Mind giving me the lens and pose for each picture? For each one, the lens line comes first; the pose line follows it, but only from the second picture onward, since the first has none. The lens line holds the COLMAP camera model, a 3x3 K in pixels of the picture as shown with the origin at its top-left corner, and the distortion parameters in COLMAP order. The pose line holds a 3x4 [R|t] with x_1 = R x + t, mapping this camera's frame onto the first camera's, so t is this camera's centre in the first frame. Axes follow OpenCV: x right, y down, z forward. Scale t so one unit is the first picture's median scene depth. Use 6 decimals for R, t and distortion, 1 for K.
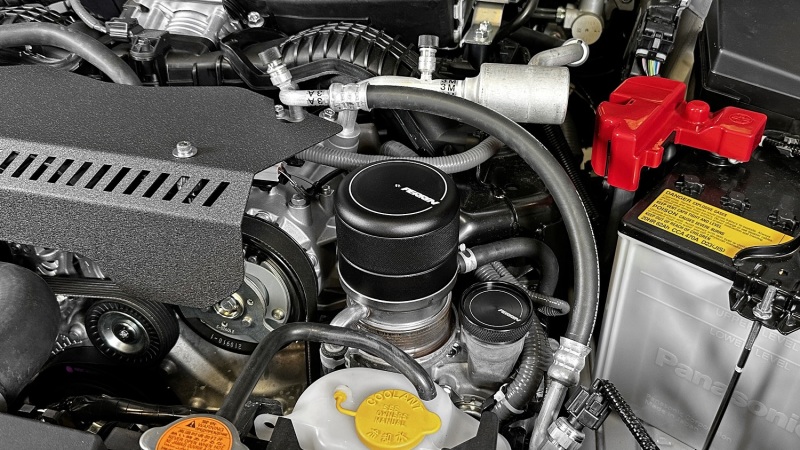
lens RADIAL K [[781.6, 0, 416.0], [0, 781.6, 223.8], [0, 0, 1]] dist [0.151891, -0.400648]
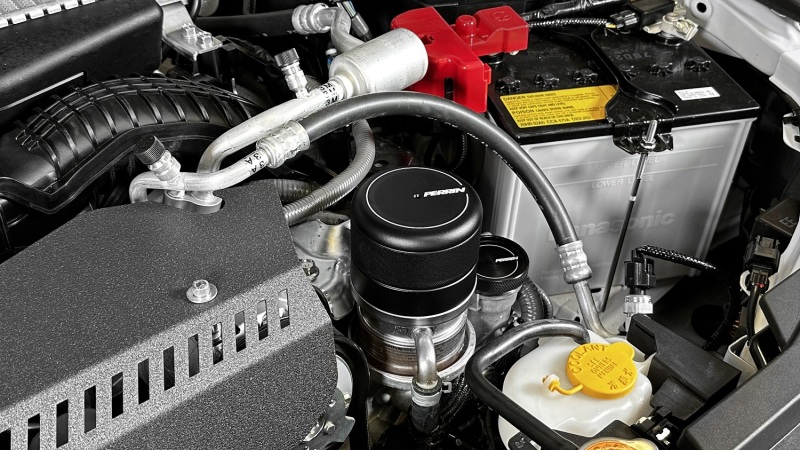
lens RADIAL K [[953.2, 0, 393.2], [0, 953.2, 214.2], [0, 0, 1]] dist [0.190171, -0.523174]
pose [[0.594490, -0.479378, 0.645584, -0.725042], [0.456833, 0.862060, 0.219444, -0.269040], [-0.661729, 0.164466, 0.731482, 0.151646]]
